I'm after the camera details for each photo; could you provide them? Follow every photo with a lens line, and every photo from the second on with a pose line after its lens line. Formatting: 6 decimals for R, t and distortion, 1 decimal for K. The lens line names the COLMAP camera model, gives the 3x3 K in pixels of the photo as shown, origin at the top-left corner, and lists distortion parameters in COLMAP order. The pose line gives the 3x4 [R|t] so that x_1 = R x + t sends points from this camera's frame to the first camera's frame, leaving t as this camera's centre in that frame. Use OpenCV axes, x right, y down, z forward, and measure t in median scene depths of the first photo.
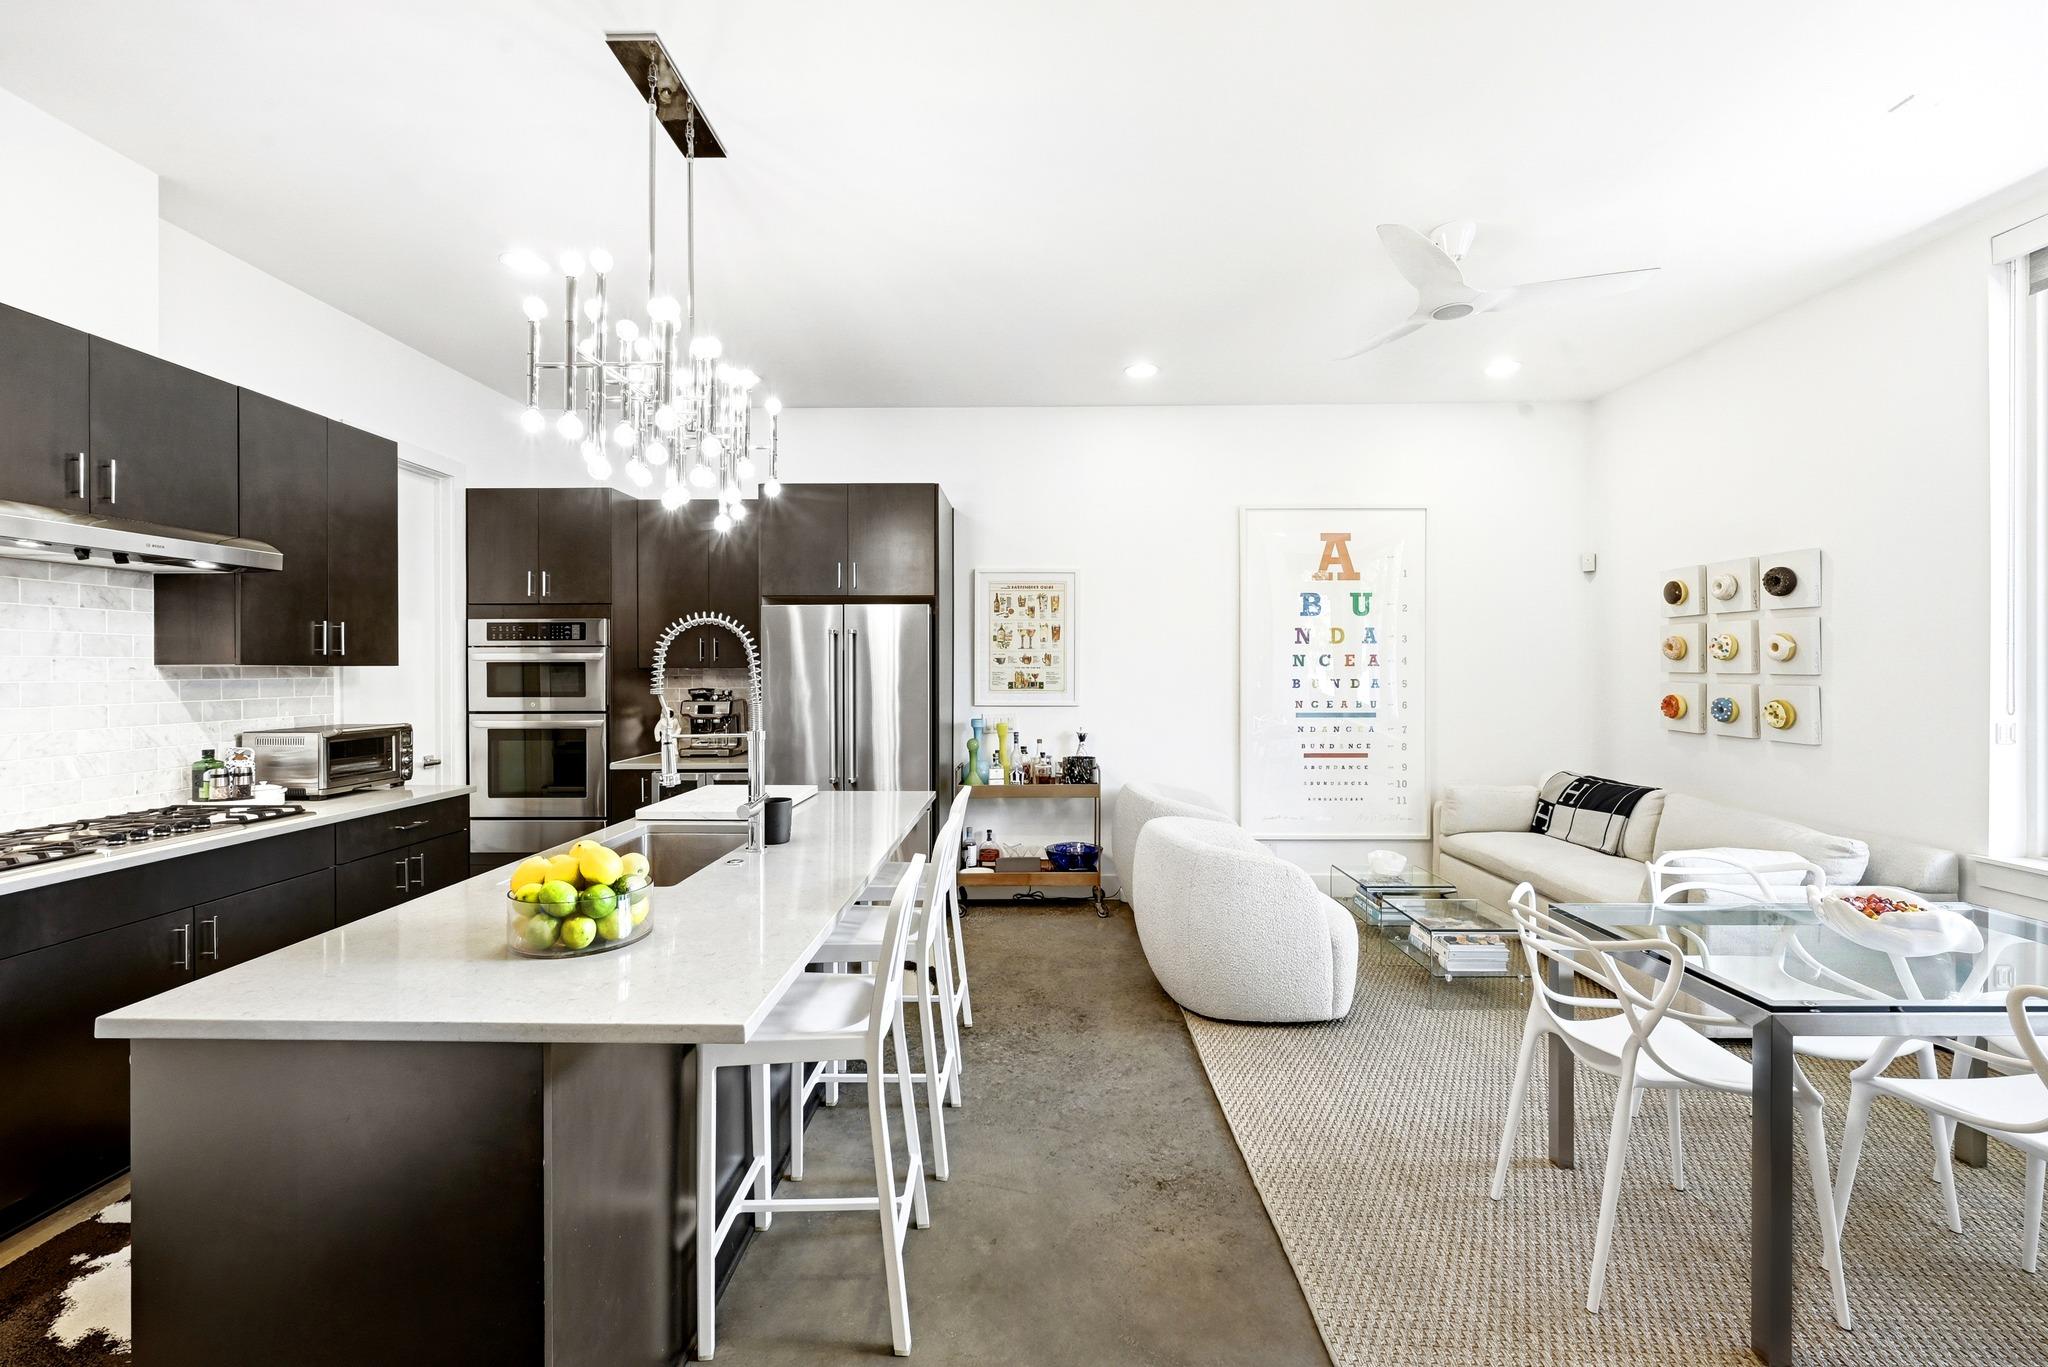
lens RADIAL K [[817.3, 0, 1029.1], [0, 817.3, 671.4], [0, 0, 1]] dist [0.000801, -0.000124]
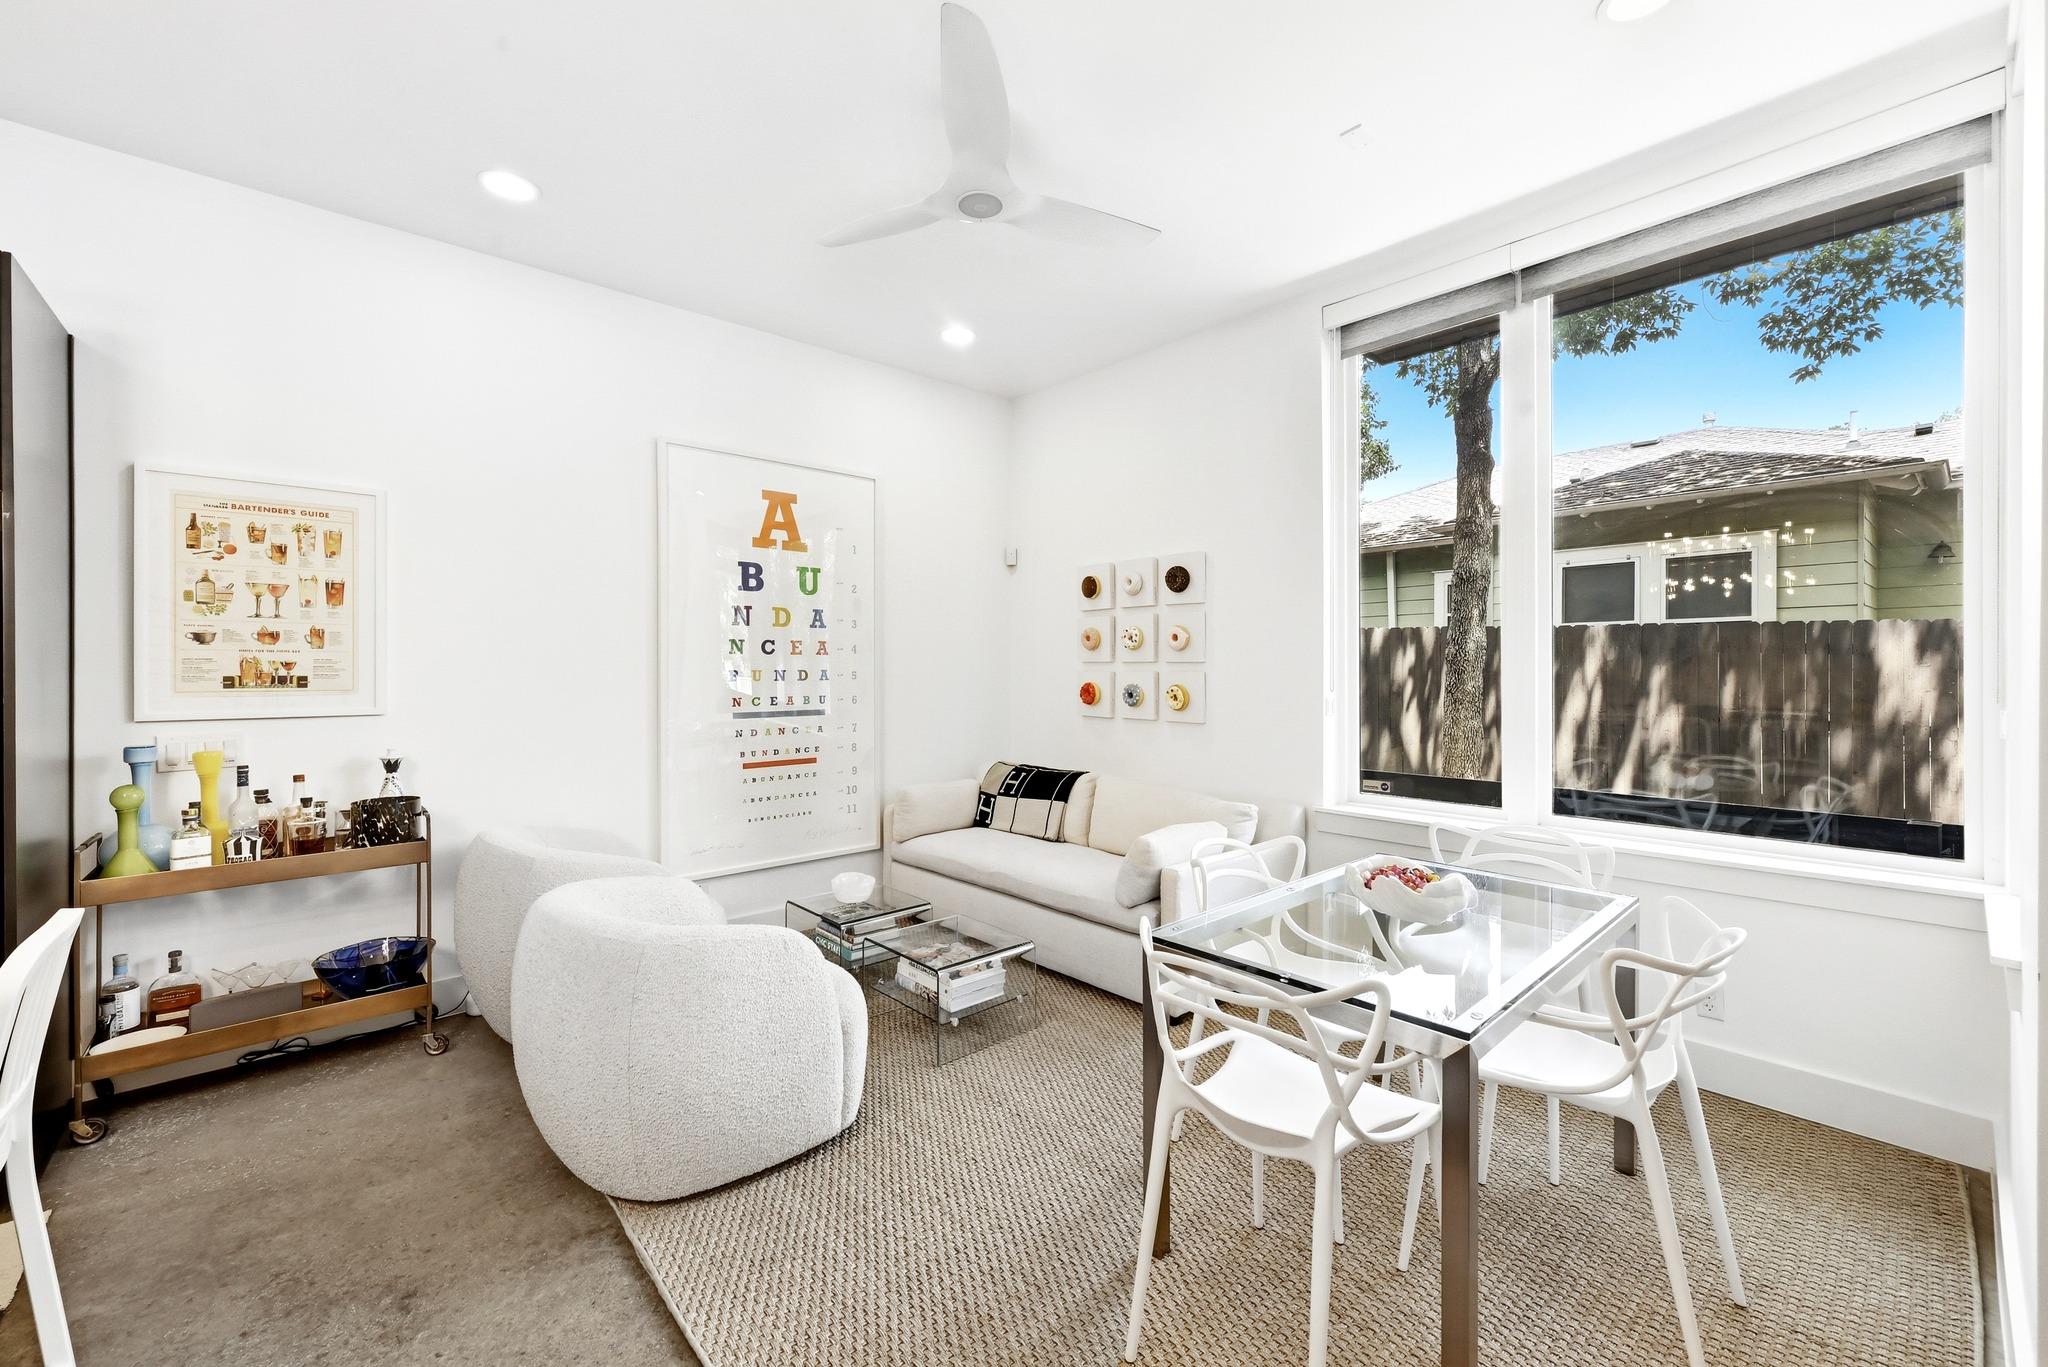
lens RADIAL K [[817.3, 0, 1019.8], [0, 817.3, 673.0], [0, 0, 1]] dist [0.000801, -0.000124]
pose [[0.742002, -0.003409, 0.670389, 0.003849], [0.004030, 0.999992, 0.000625, 0.013785], [-0.670385, 0.002238, 0.742010, 0.244864]]
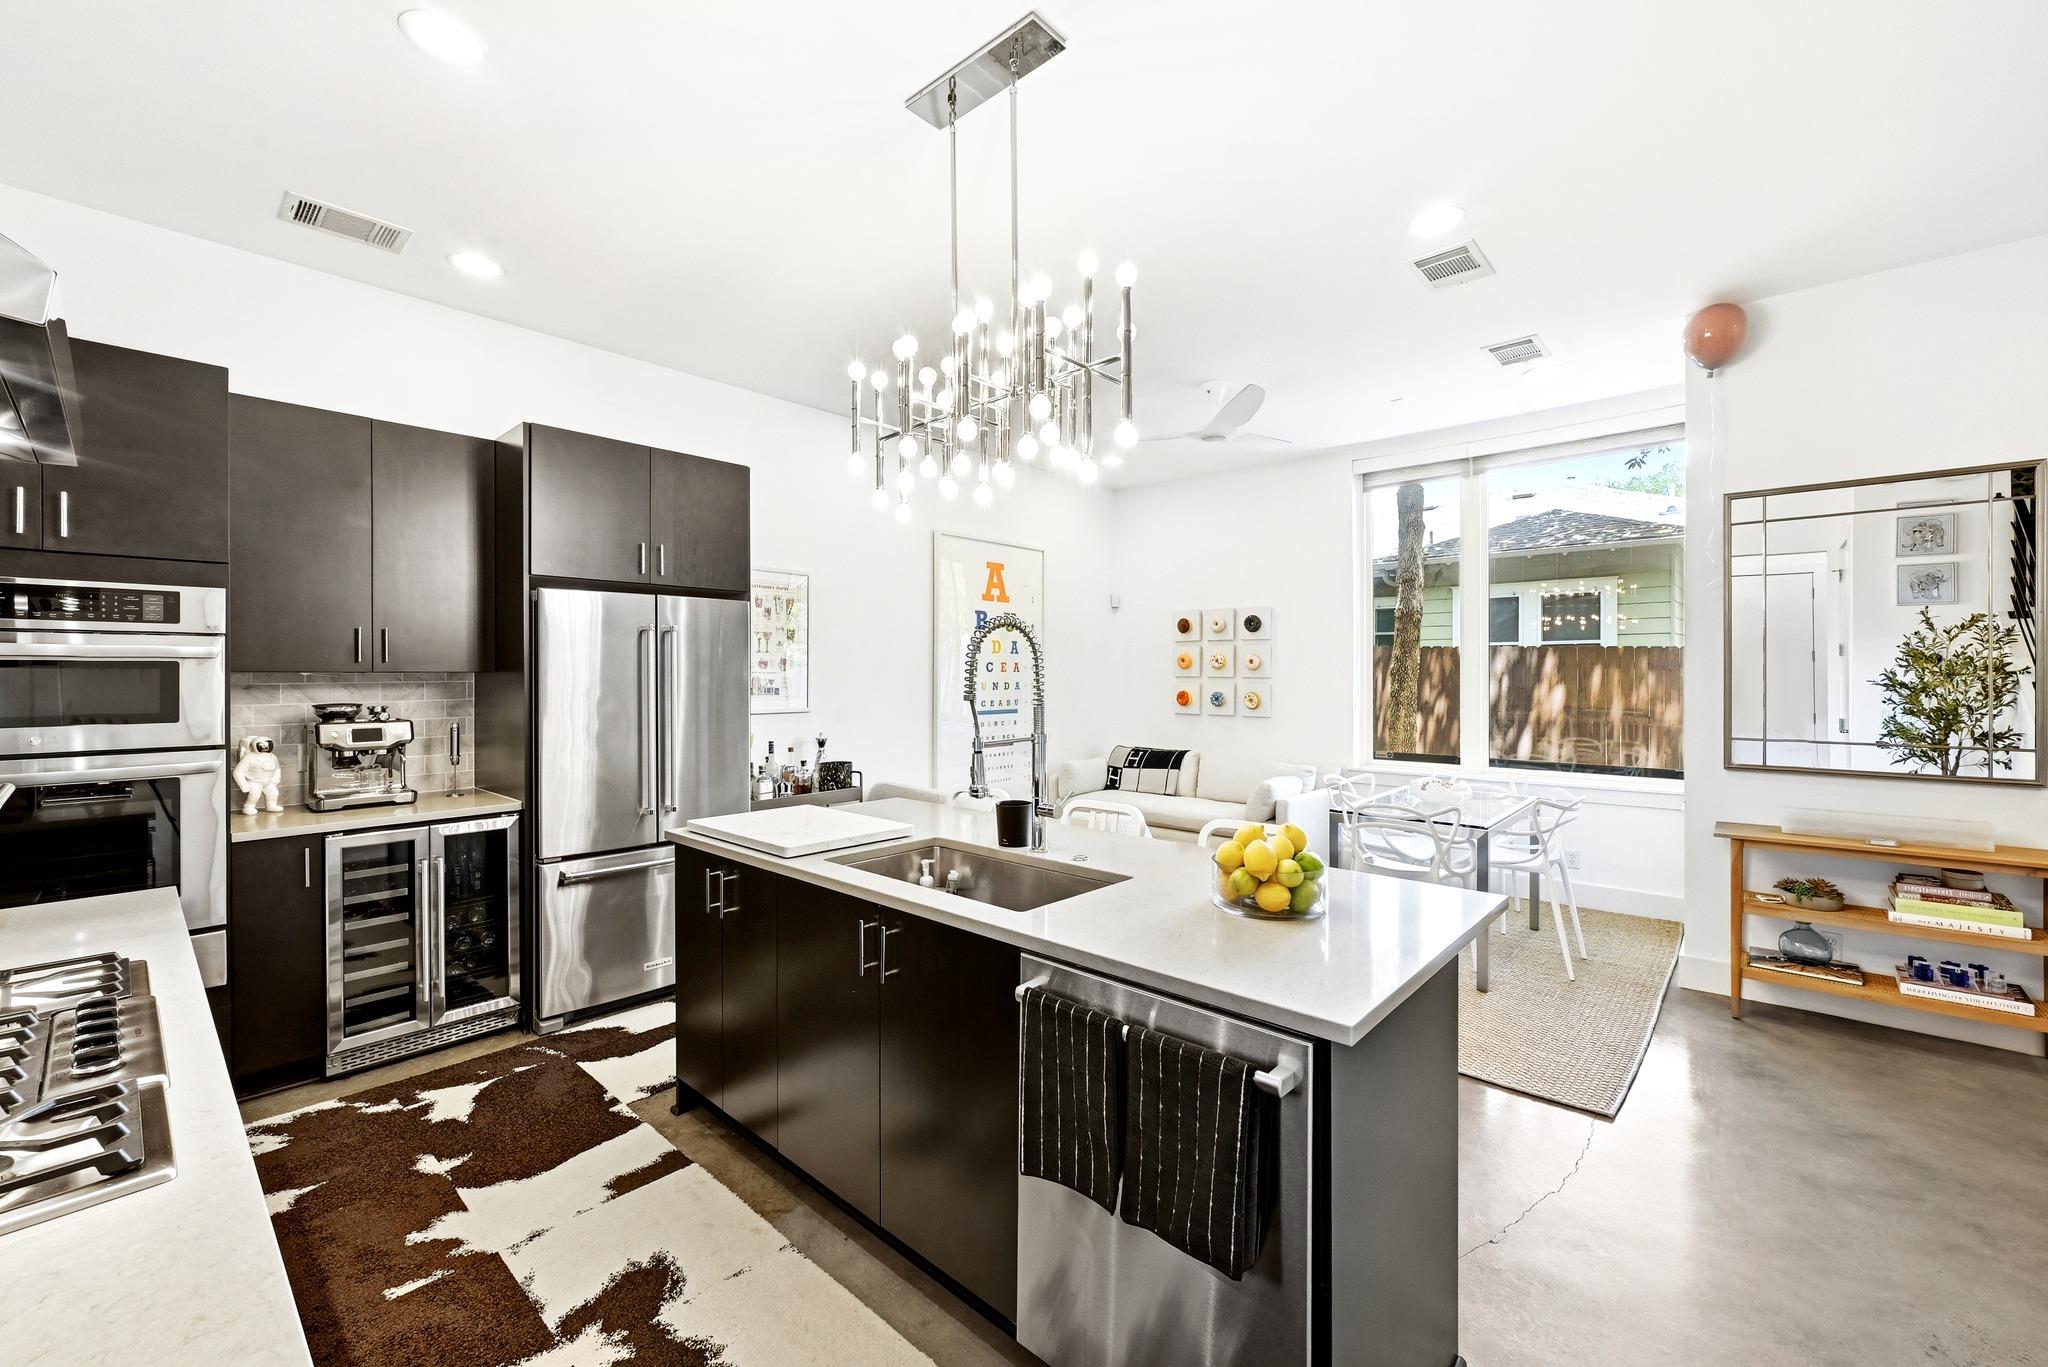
lens RADIAL K [[817.3, 0, 1019.0], [0, 817.3, 672.8], [0, 0, 1]] dist [0.000801, -0.000124]
pose [[0.666480, 0.002360, 0.745519, -0.544182], [0.002072, 0.999985, -0.005018, 0.001198], [-0.745520, 0.004890, 0.666465, 0.170748]]
